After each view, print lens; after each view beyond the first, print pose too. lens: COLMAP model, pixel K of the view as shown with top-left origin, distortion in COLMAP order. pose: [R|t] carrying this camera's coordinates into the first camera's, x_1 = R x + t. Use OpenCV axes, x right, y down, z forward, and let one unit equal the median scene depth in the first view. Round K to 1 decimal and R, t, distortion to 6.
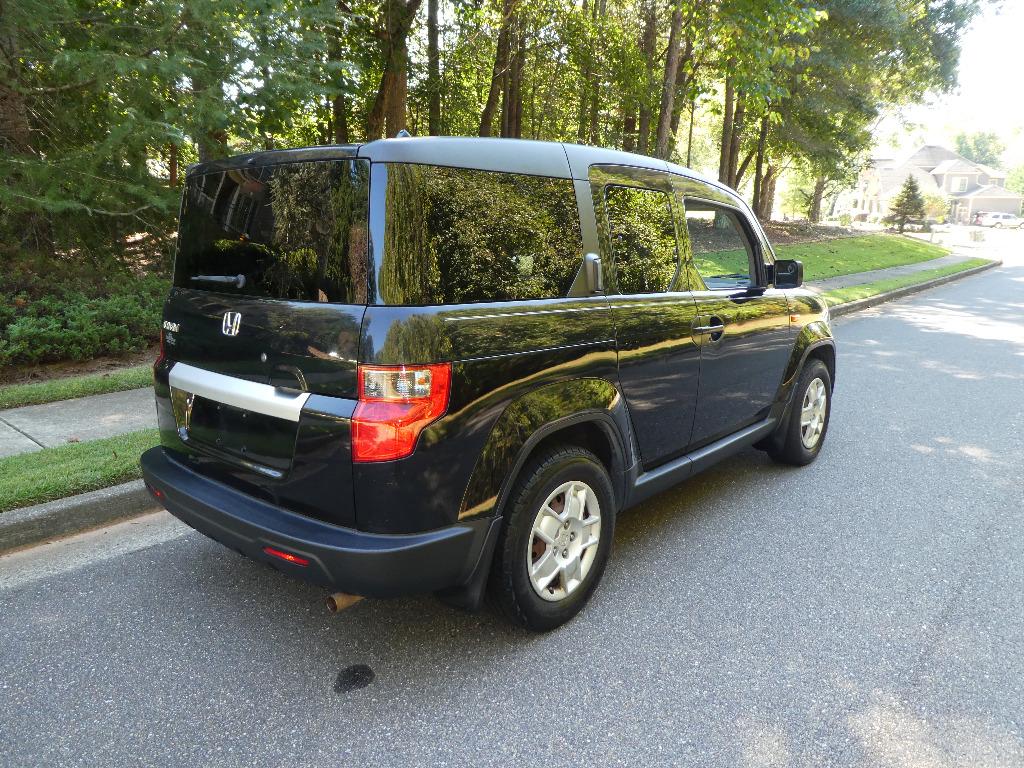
lens RADIAL K [[724.9, 0, 512.0], [0, 724.9, 384.0], [0, 0, 1]] dist [-0.000067, -0.049415]
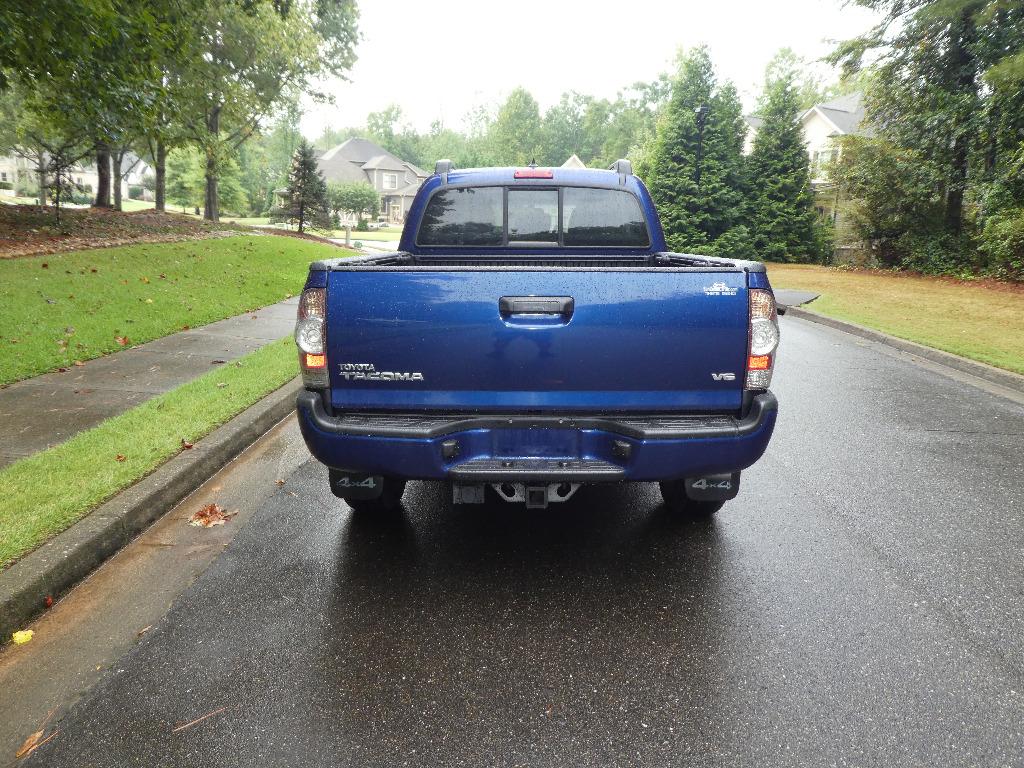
lens RADIAL K [[726.7, 0, 512.0], [0, 726.7, 384.0], [0, 0, 1]] dist [-0.025420, -0.003553]
pose [[0.764613, -0.110409, 0.634962, 0.245780], [0.104875, 0.993400, 0.046446, -0.086365], [-0.635900, 0.031078, 0.771146, 0.374575]]
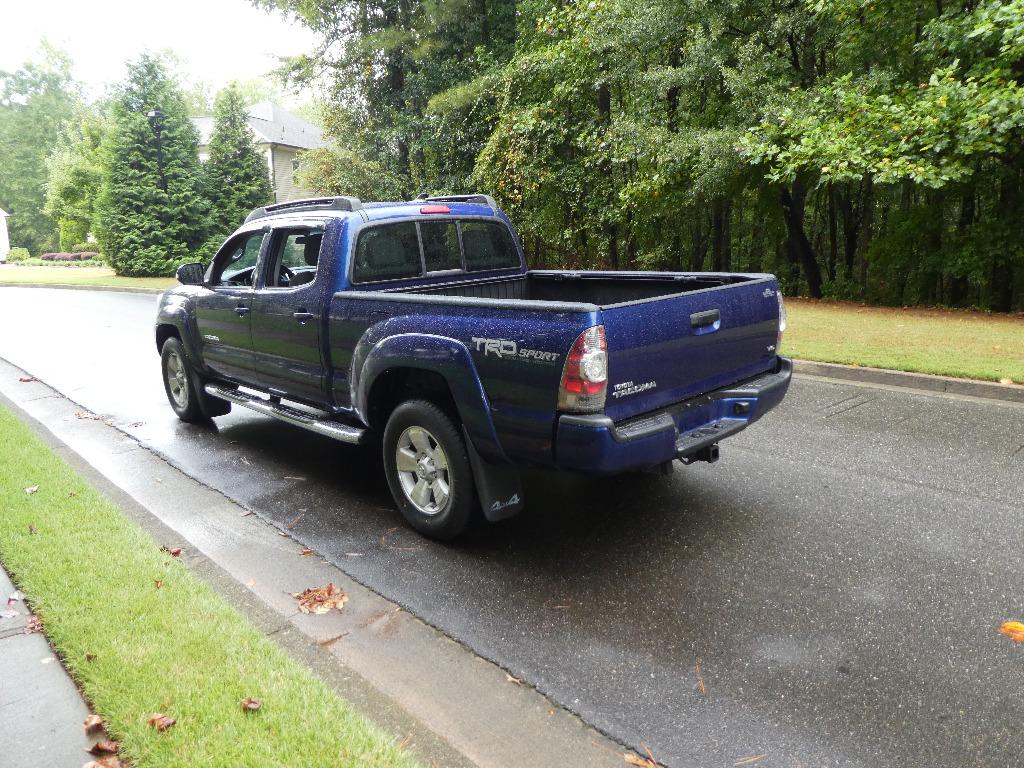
lens RADIAL K [[730.3, 0, 512.0], [0, 730.3, 384.0], [0, 0, 1]] dist [-0.019973, -0.007159]
pose [[0.098417, -0.197763, 0.975297, 0.207021], [0.224932, 0.959112, 0.171783, -0.099694], [-0.969391, 0.202469, 0.138876, 0.422289]]
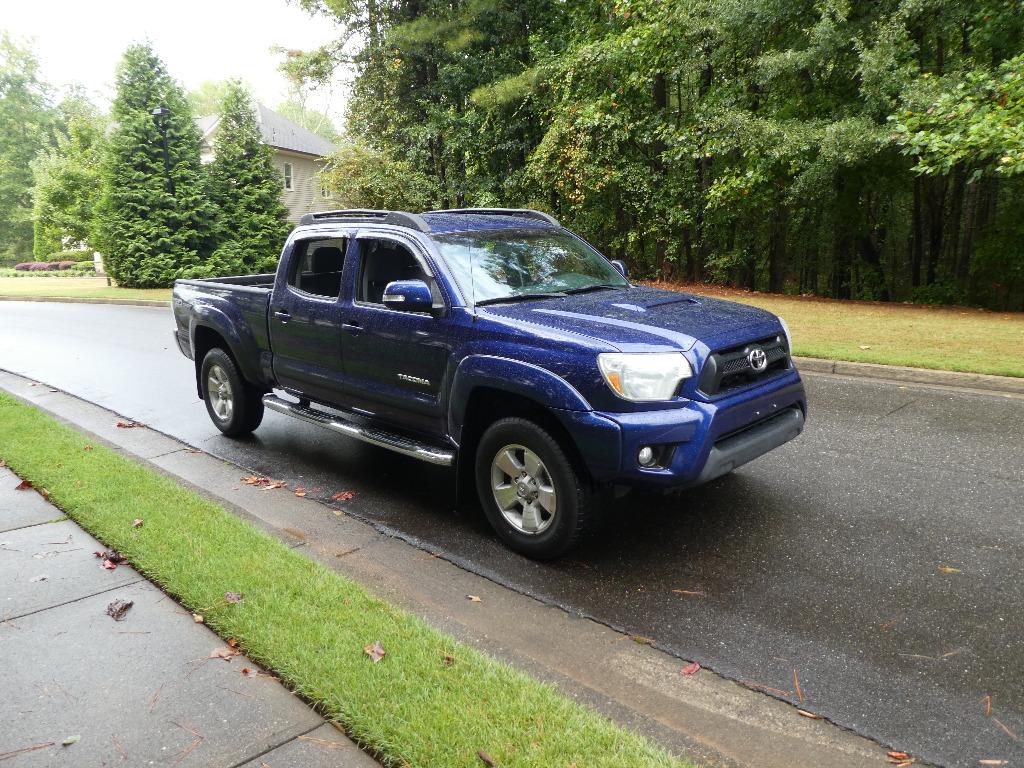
lens RADIAL K [[733.1, 0, 512.0], [0, 733.1, 384.0], [0, 0, 1]] dist [-0.014955, -0.006827]
pose [[0.057090, -0.193087, 0.979519, 0.234378], [0.235046, 0.956141, 0.174779, -0.111489], [-0.970306, 0.220254, 0.099971, 0.471971]]
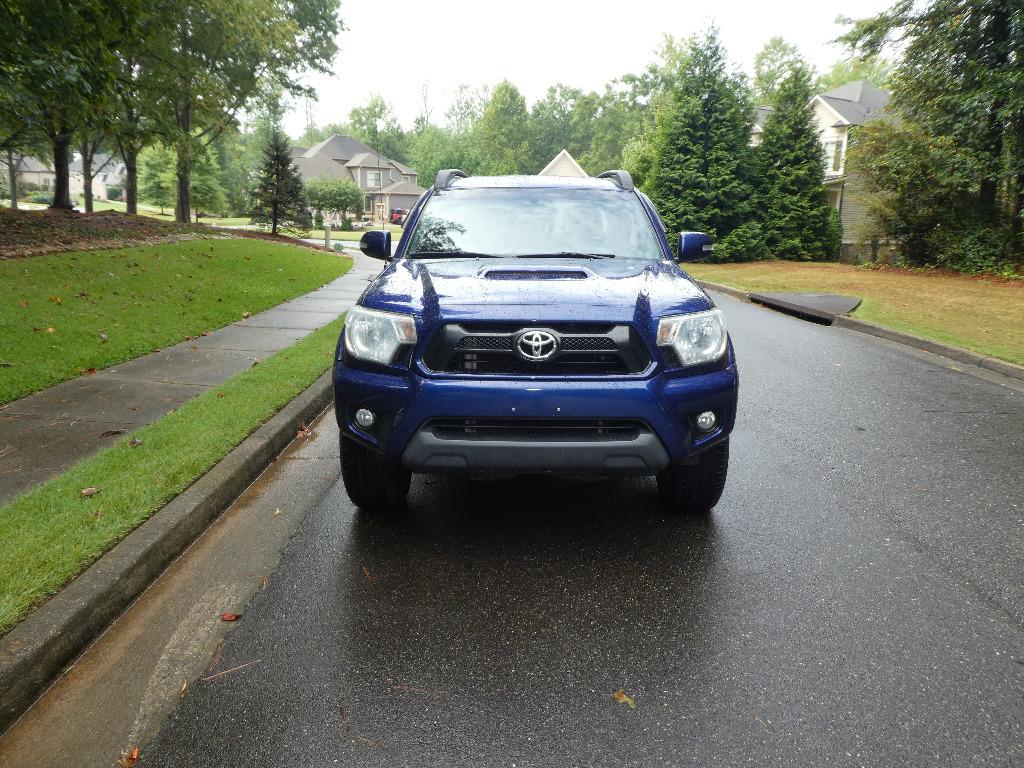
lens RADIAL K [[730.3, 0, 512.0], [0, 730.3, 384.0], [0, 0, 1]] dist [-0.019973, -0.007159]
pose [[0.753341, -0.122686, 0.646085, 0.269766], [0.118194, 0.991705, 0.050502, -0.094828], [-0.646922, 0.038318, 0.761593, 0.410107]]
